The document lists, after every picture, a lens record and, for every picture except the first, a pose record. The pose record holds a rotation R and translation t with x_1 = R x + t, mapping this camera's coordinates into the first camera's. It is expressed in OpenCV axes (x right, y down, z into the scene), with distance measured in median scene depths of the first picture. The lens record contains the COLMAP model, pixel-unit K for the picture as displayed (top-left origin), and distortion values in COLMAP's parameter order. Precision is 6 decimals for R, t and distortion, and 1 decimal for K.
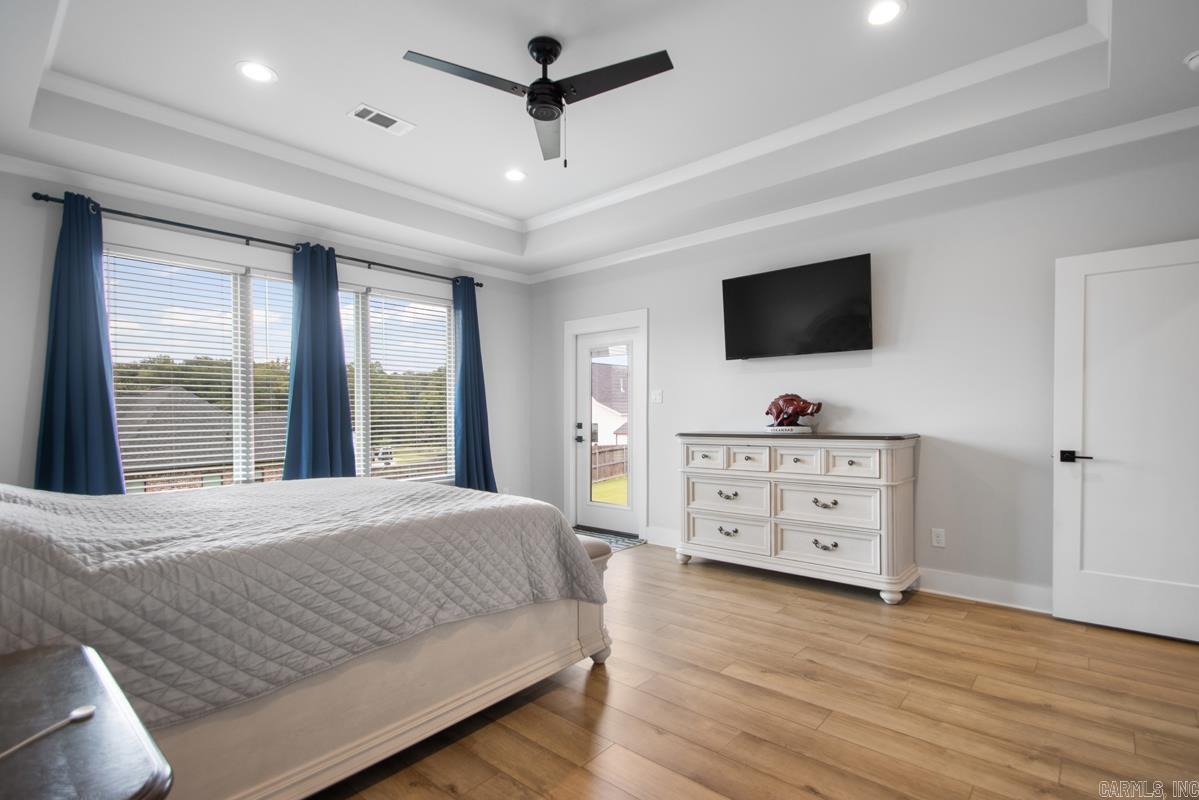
lens RADIAL K [[576.8, 0, 605.1], [0, 576.8, 428.4], [0, 0, 1]] dist [-0.000627, -0.000712]
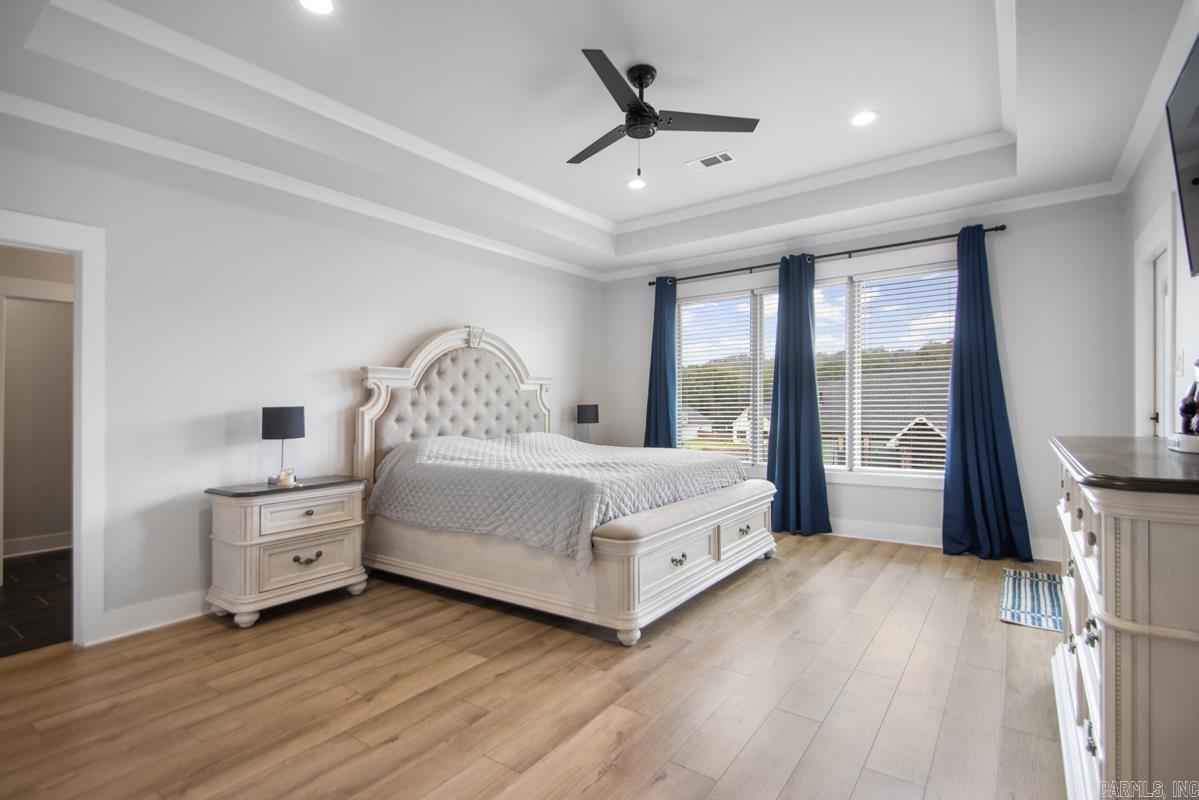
lens RADIAL K [[560.9, 0, 599.9], [0, 560.9, 407.4], [0, 0, 1]] dist [0.020374, -0.017853]
pose [[0.085861, 0.010468, -0.996252, 0.757254], [-0.013233, 0.999869, 0.009365, -0.022224], [0.996219, 0.012380, 0.085988, 0.659657]]
